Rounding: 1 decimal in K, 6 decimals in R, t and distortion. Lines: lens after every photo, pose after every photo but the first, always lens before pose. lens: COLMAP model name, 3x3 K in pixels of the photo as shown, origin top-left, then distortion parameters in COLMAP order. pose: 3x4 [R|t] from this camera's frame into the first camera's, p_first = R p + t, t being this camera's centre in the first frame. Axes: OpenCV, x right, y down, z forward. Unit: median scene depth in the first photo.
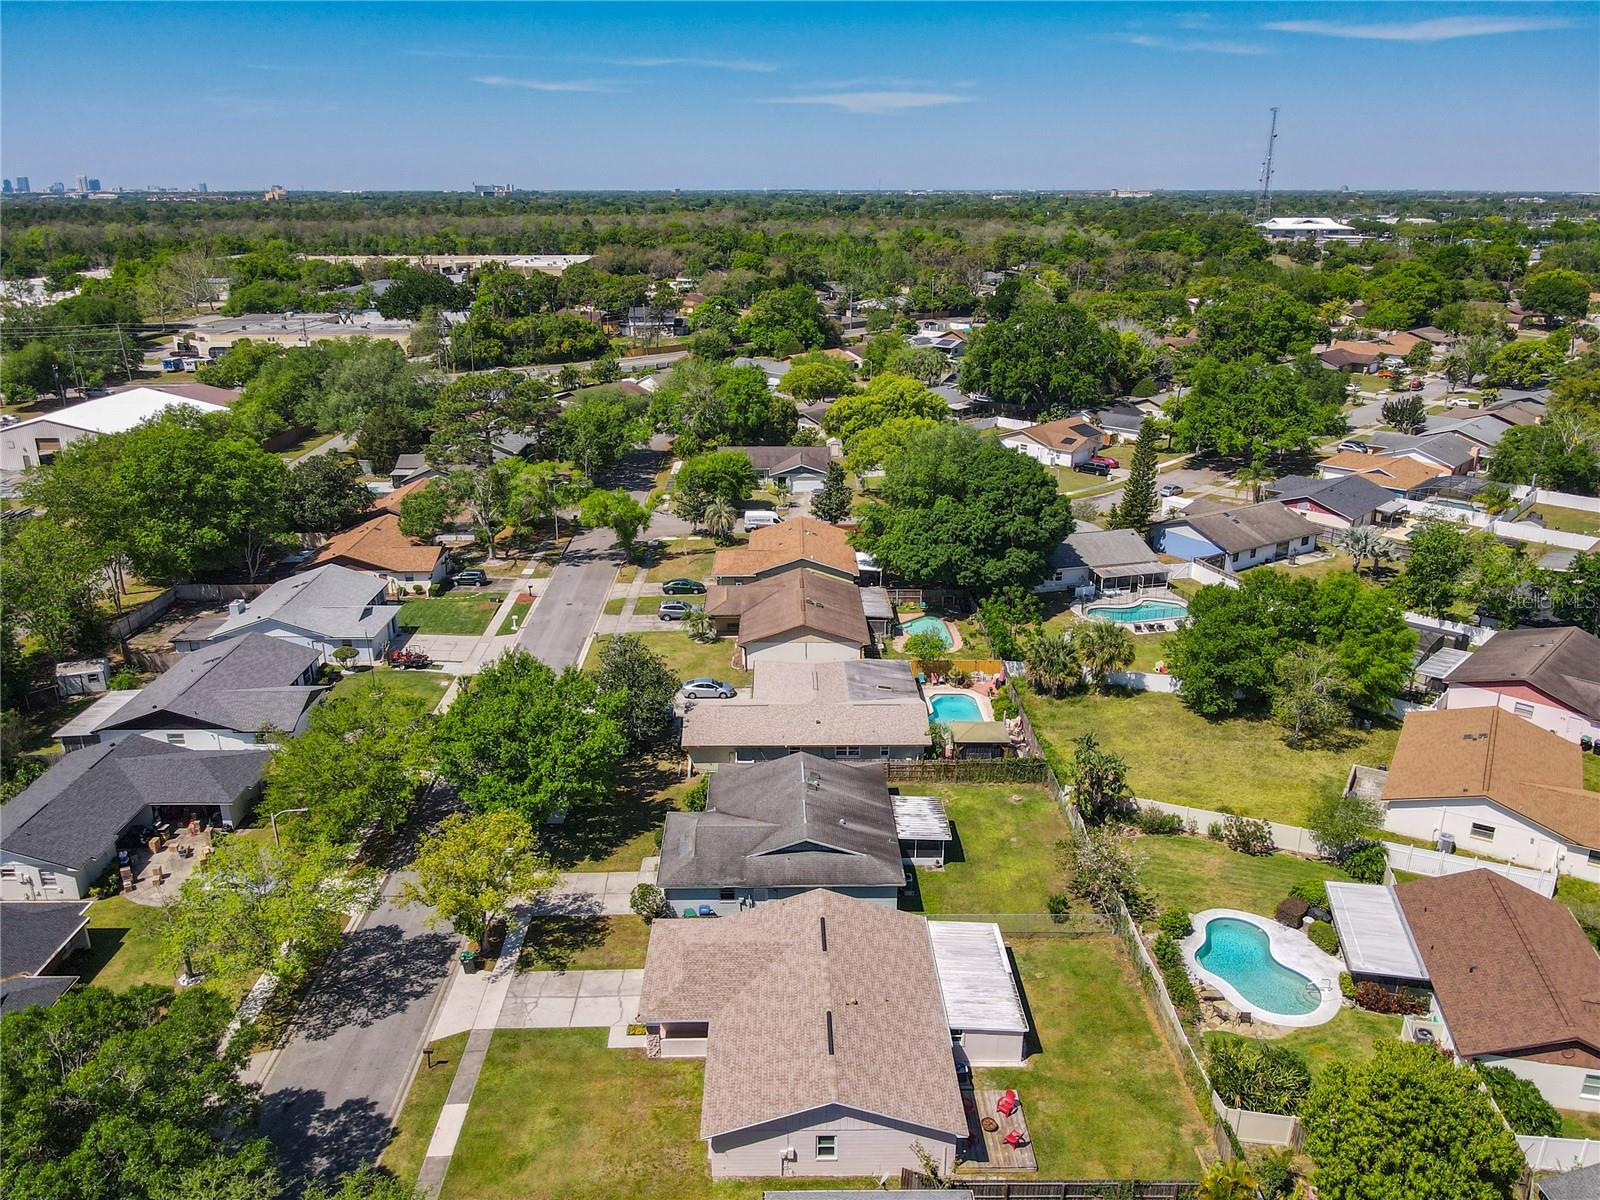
lens RADIAL K [[1165.7, 0, 789.6], [0, 1165.7, 606.3], [0, 0, 1]] dist [-0.005587, 0.050155]
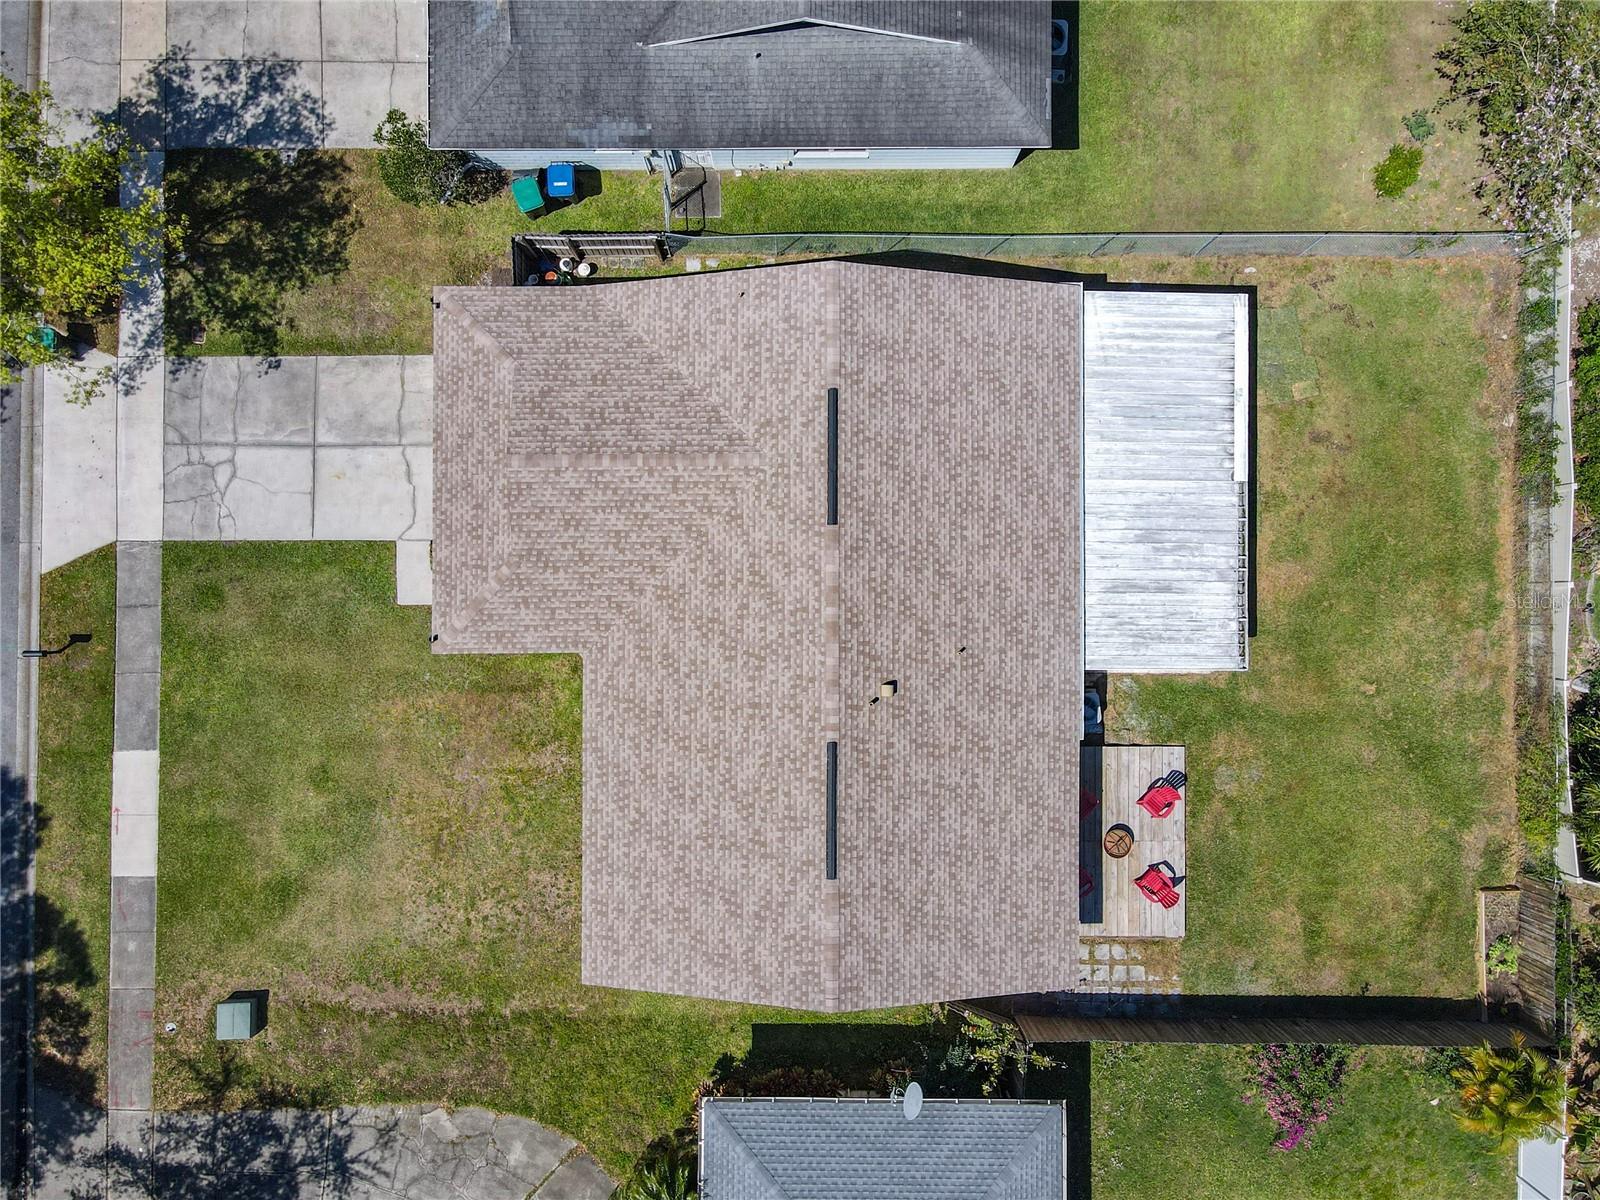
lens RADIAL K [[1165.7, 0, 789.6], [0, 1165.7, 606.3], [0, 0, 1]] dist [-0.005587, 0.050155]
pose [[0.999864, 0.015026, -0.006787, 0.017989], [0.001126, 0.348456, 0.937324, -0.097330], [0.016449, -0.937205, 0.348392, 0.839141]]
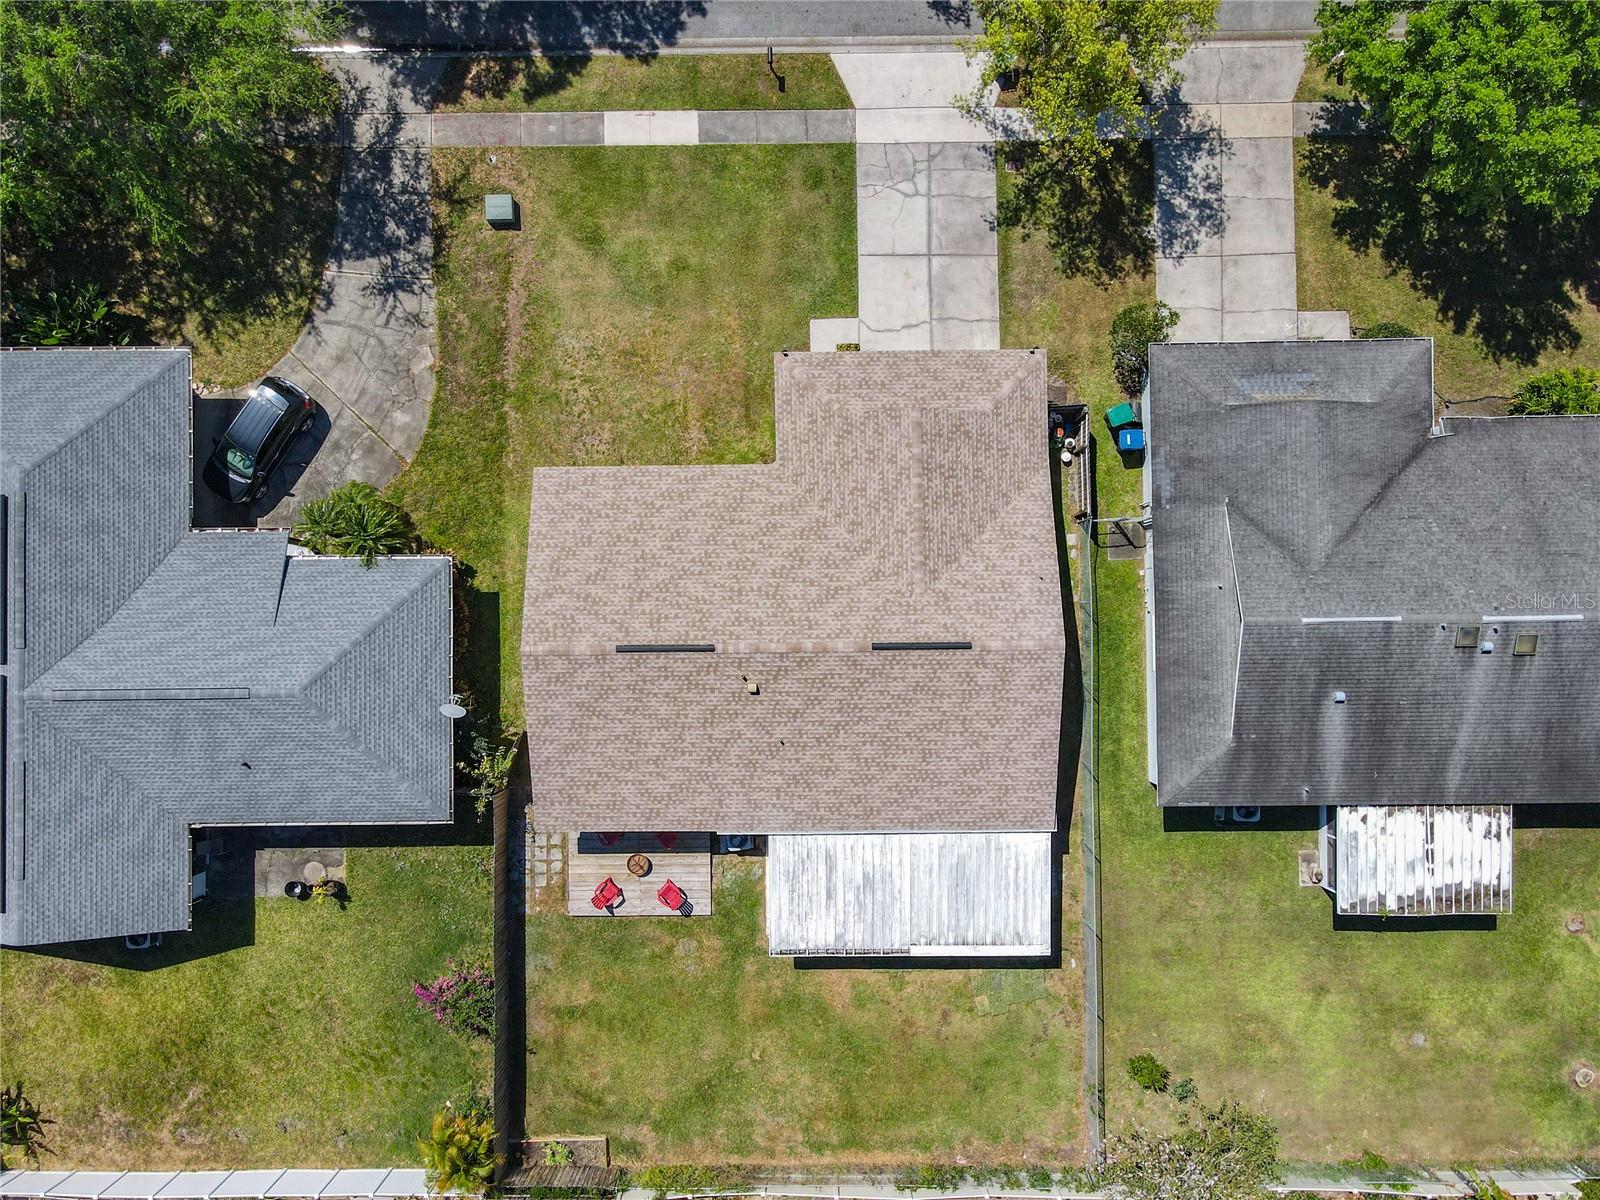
lens RADIAL K [[1165.7, 0, 789.6], [0, 1165.7, 606.3], [0, 0, 1]] dist [-0.005587, 0.050155]
pose [[-0.002061, 0.999870, -0.015973, 0.019563], [-0.328155, 0.014412, 0.944514, -0.252657], [0.944621, 0.007188, 0.328083, 0.782640]]
